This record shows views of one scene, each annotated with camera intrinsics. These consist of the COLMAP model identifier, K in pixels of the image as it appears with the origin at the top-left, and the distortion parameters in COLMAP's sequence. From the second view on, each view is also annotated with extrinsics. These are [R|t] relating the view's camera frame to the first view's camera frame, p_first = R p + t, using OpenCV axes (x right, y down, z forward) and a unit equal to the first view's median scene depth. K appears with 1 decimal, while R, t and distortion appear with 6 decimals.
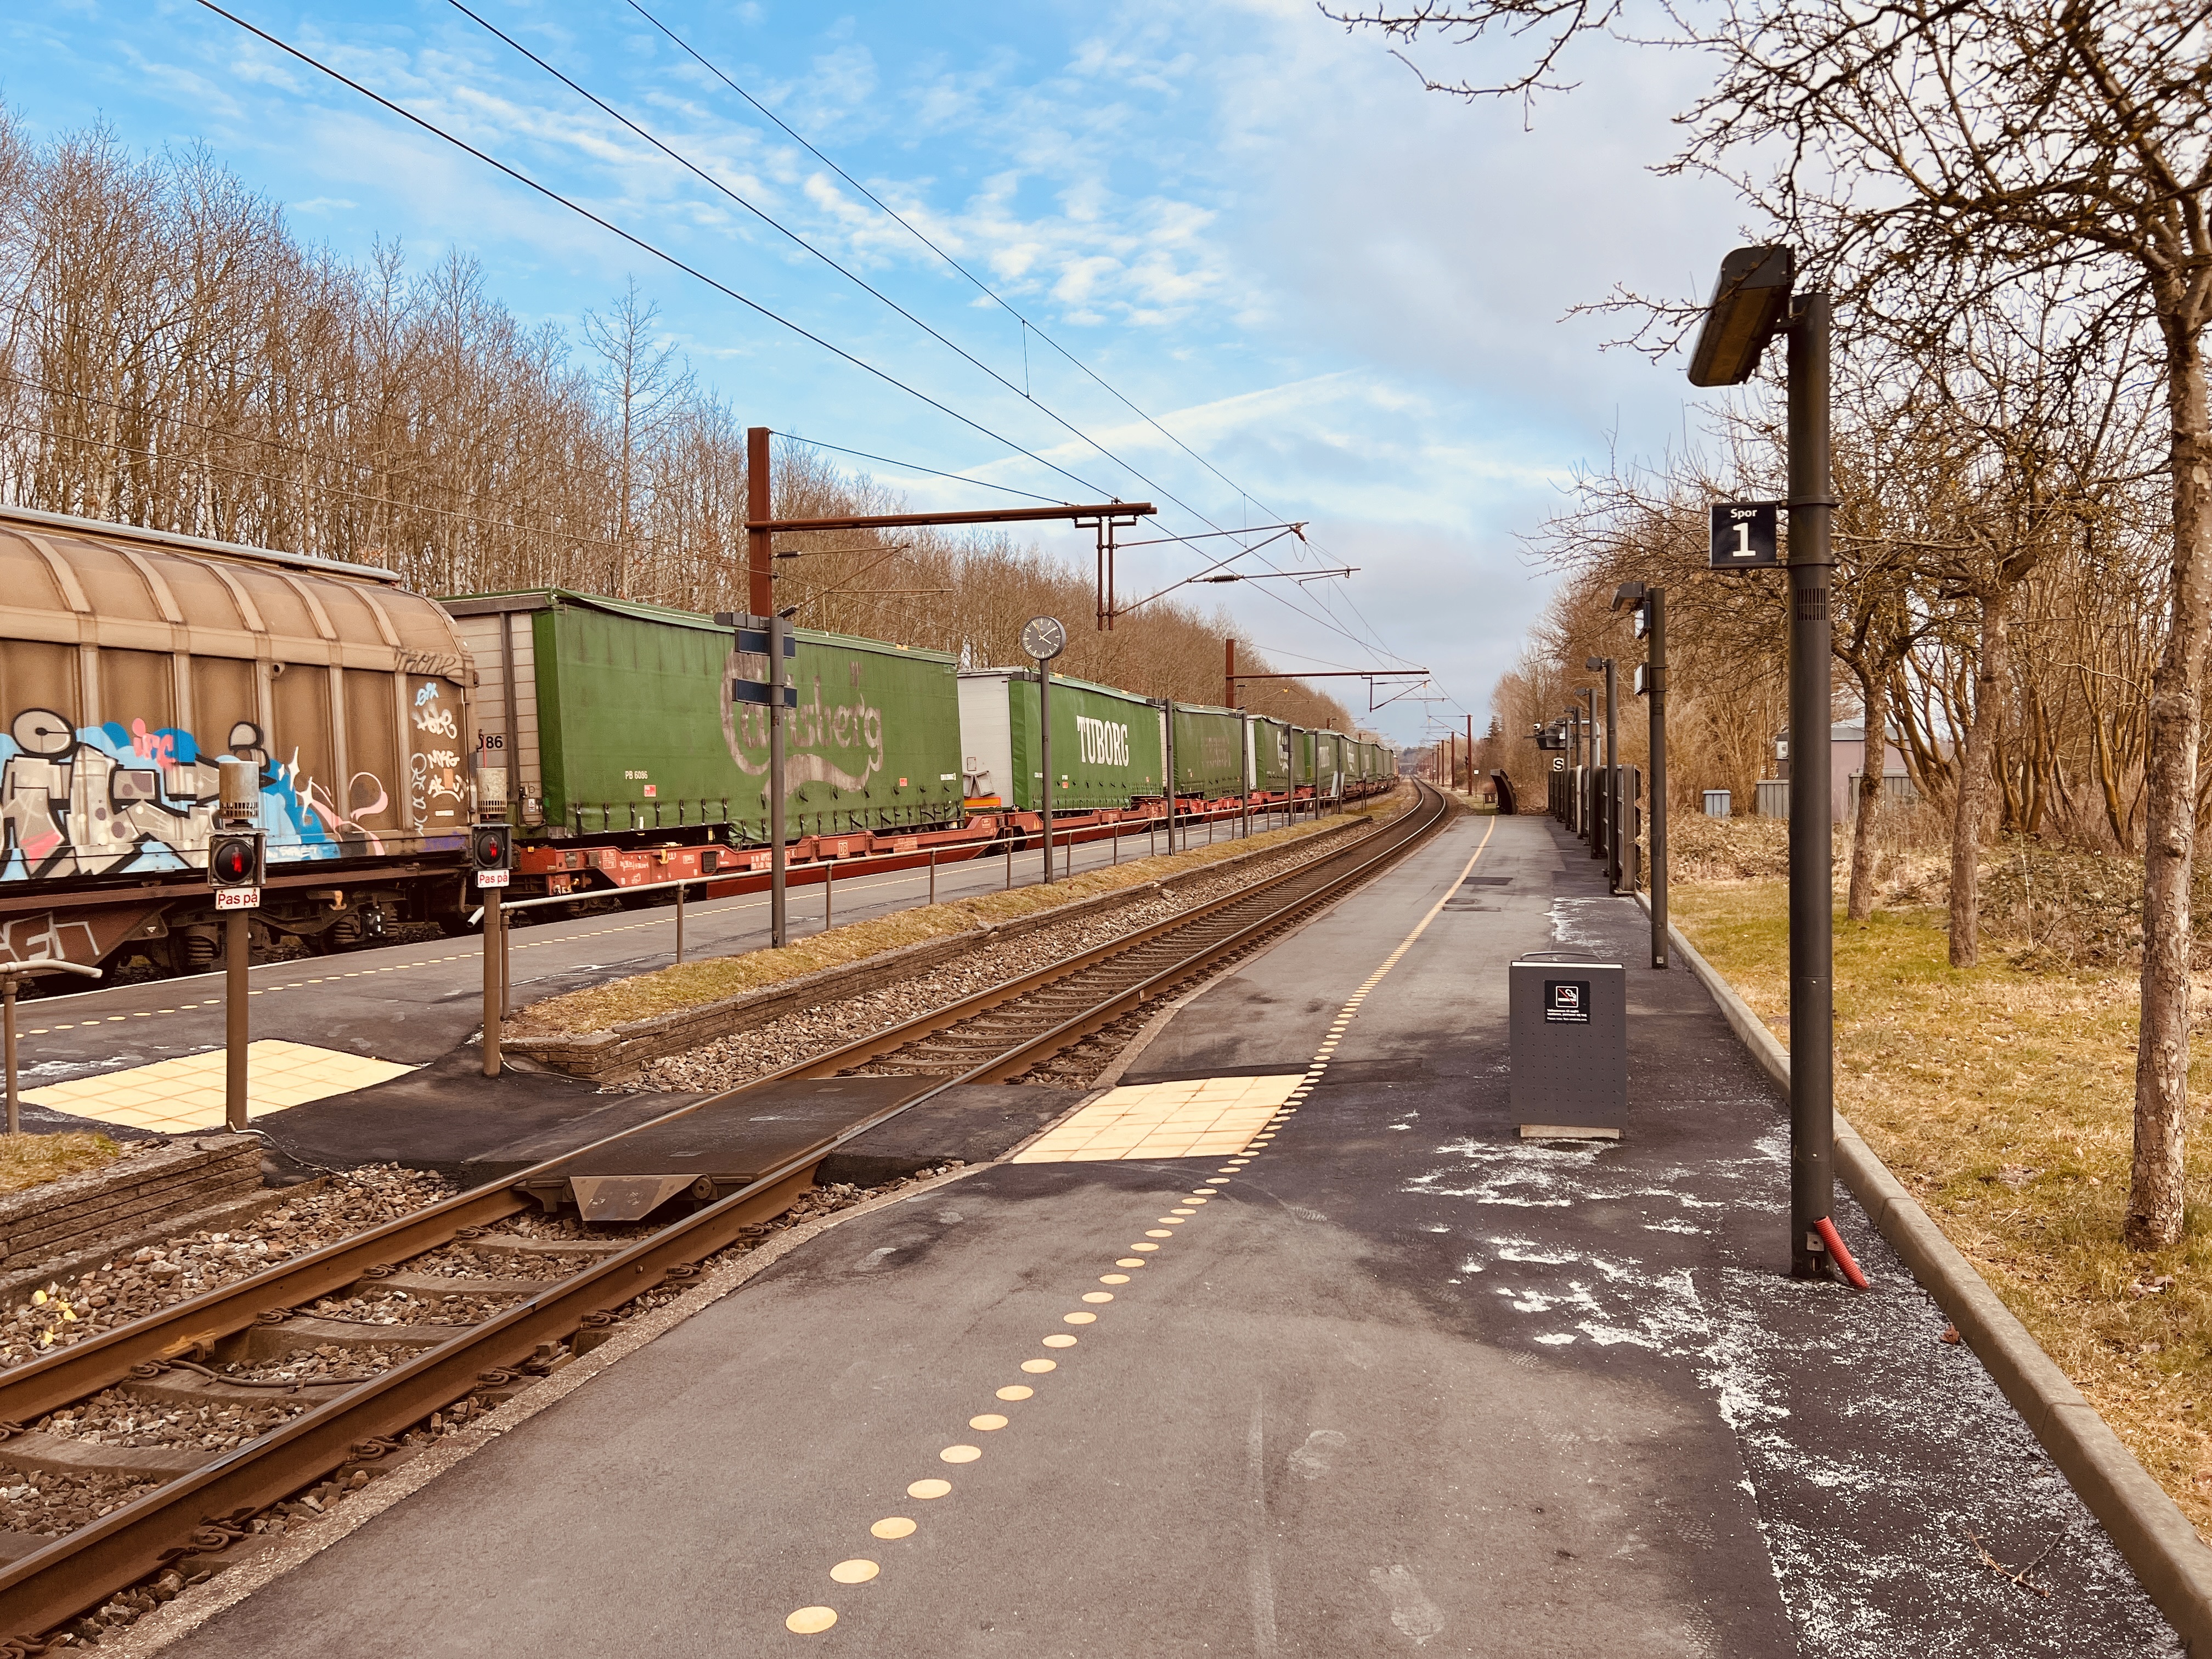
lens RADIAL K [[1673.1, 0, 1091.7], [0, 1673.1, 799.4], [0, 0, 1]] dist [0.057772, -0.064893]
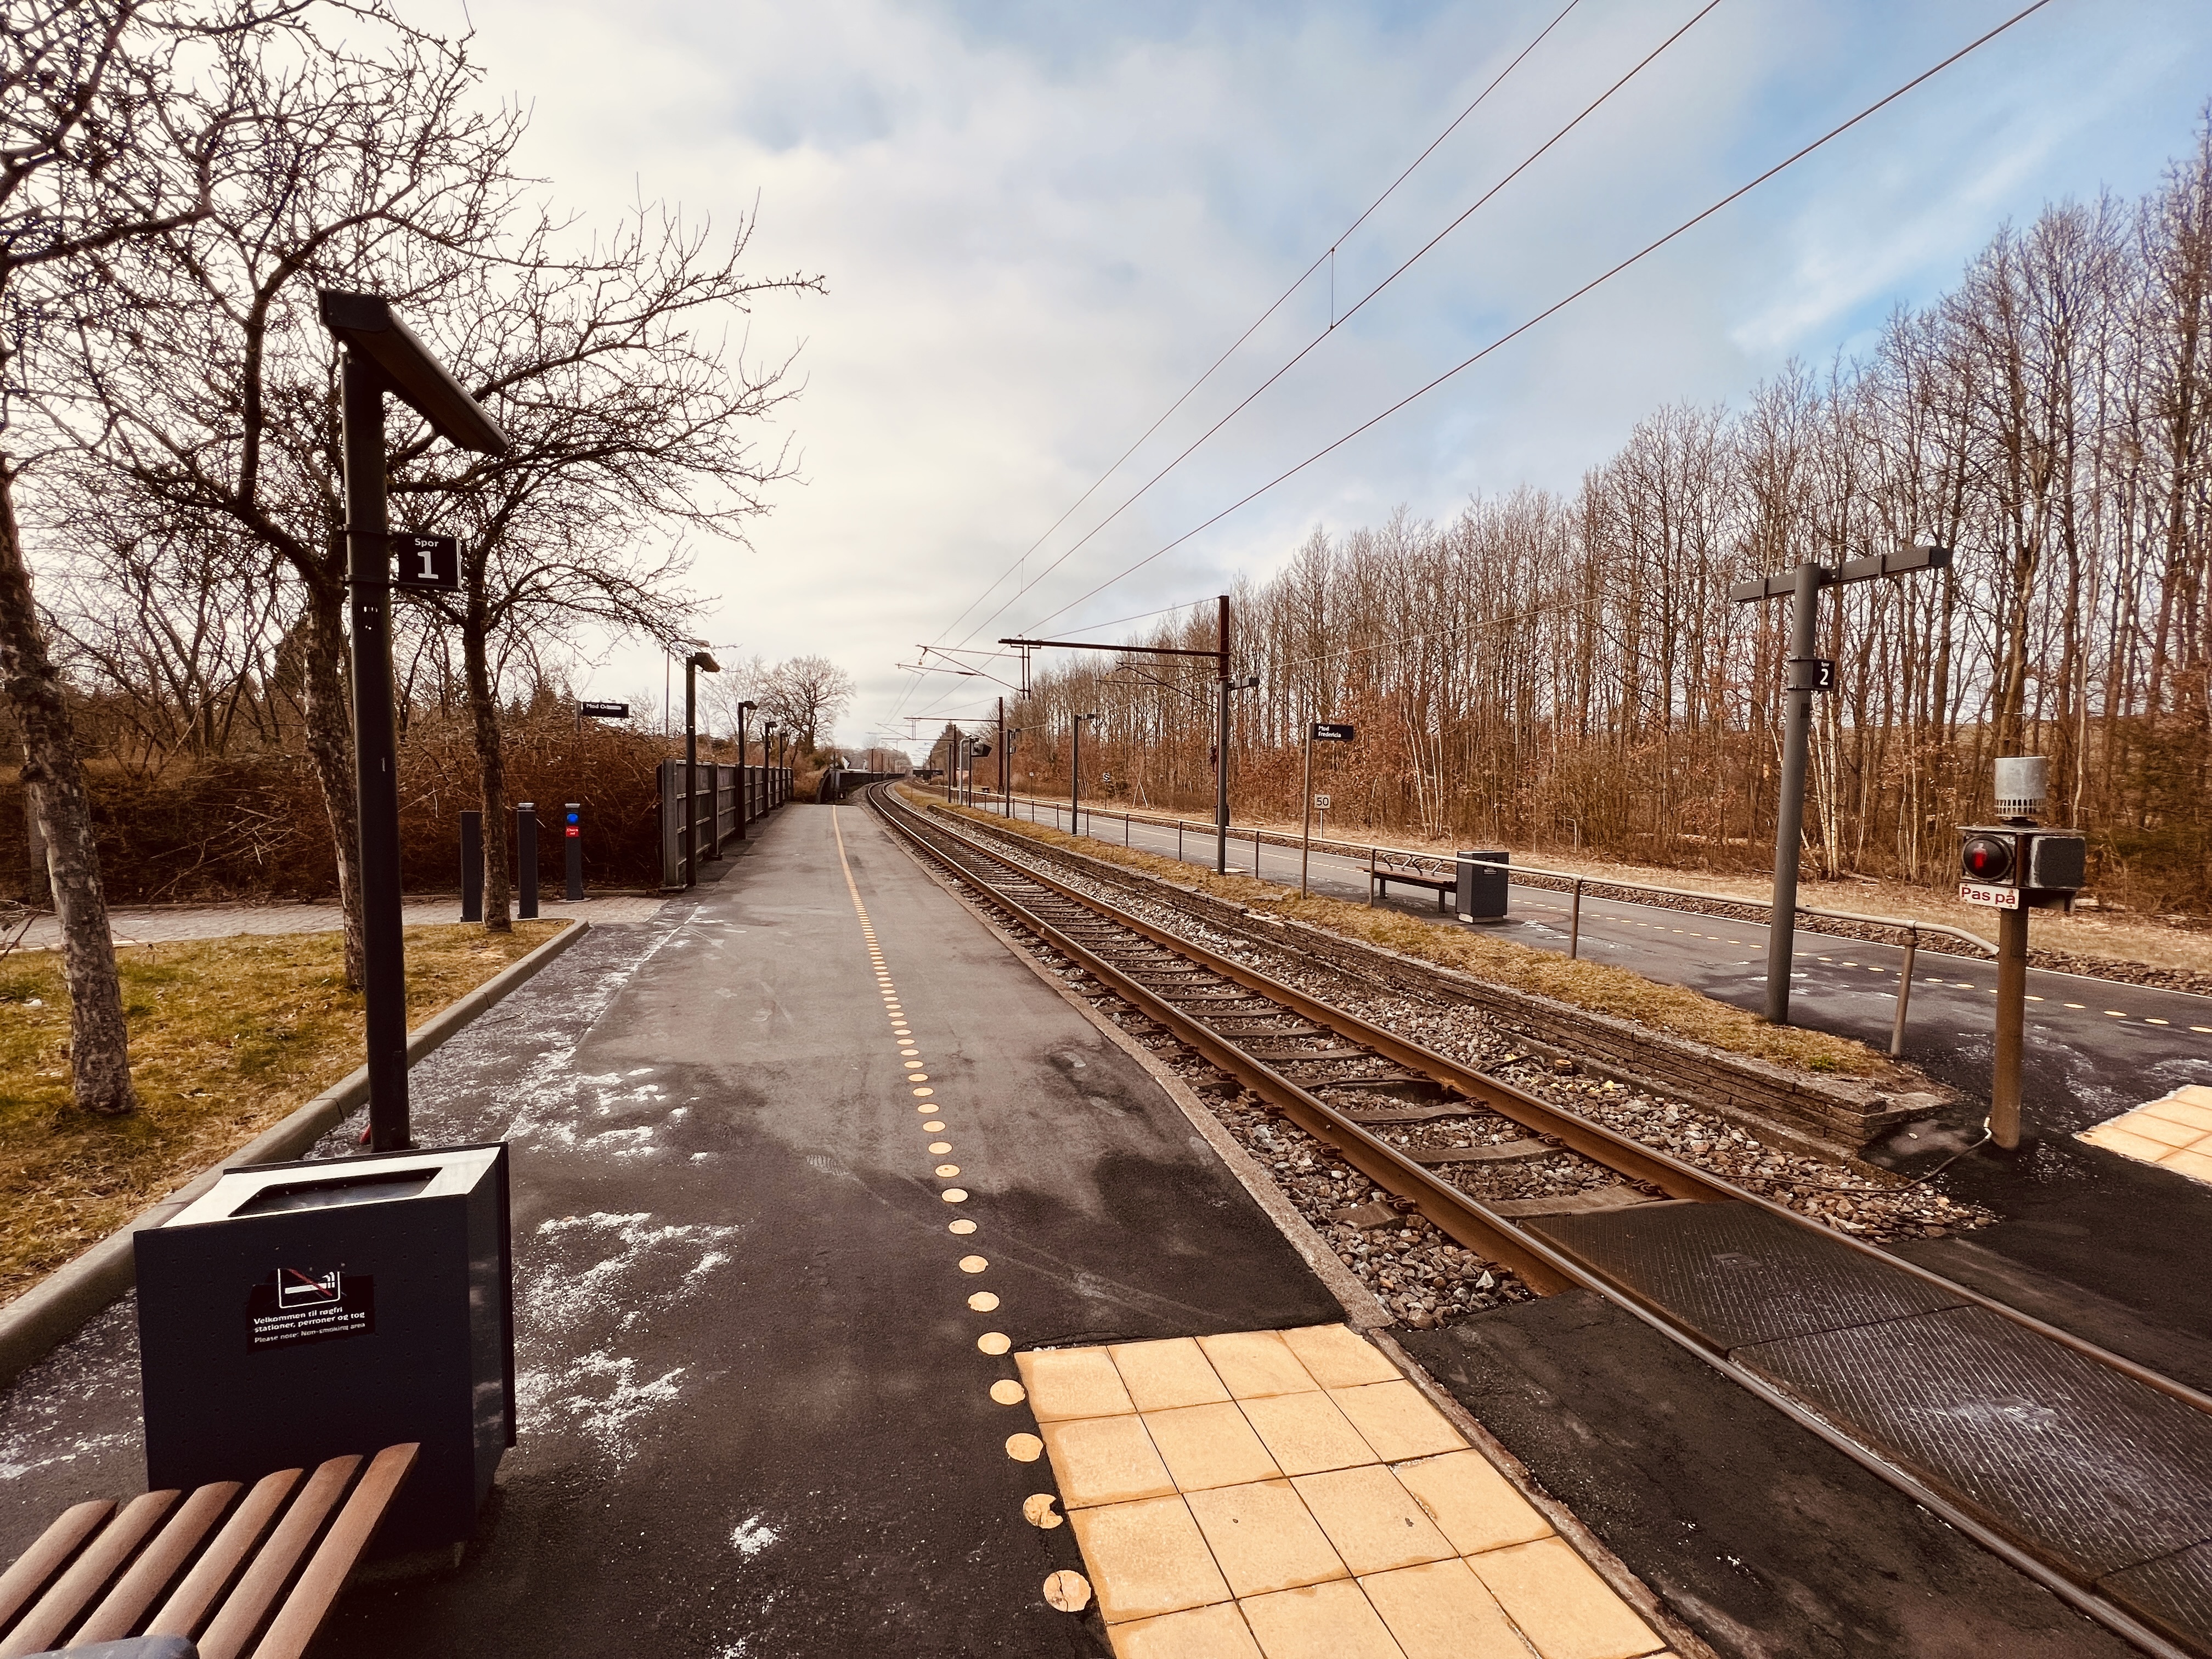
lens RADIAL K [[889.1, 0, 1106.2], [0, 889.1, 837.3], [0, 0, 1]] dist [-0.003264, 0.001082]
pose [[-0.827816, 0.034612, -0.559932, 0.246970], [-0.016210, 0.996202, 0.085545, -0.013562], [0.560766, 0.079892, -0.824111, 1.309586]]
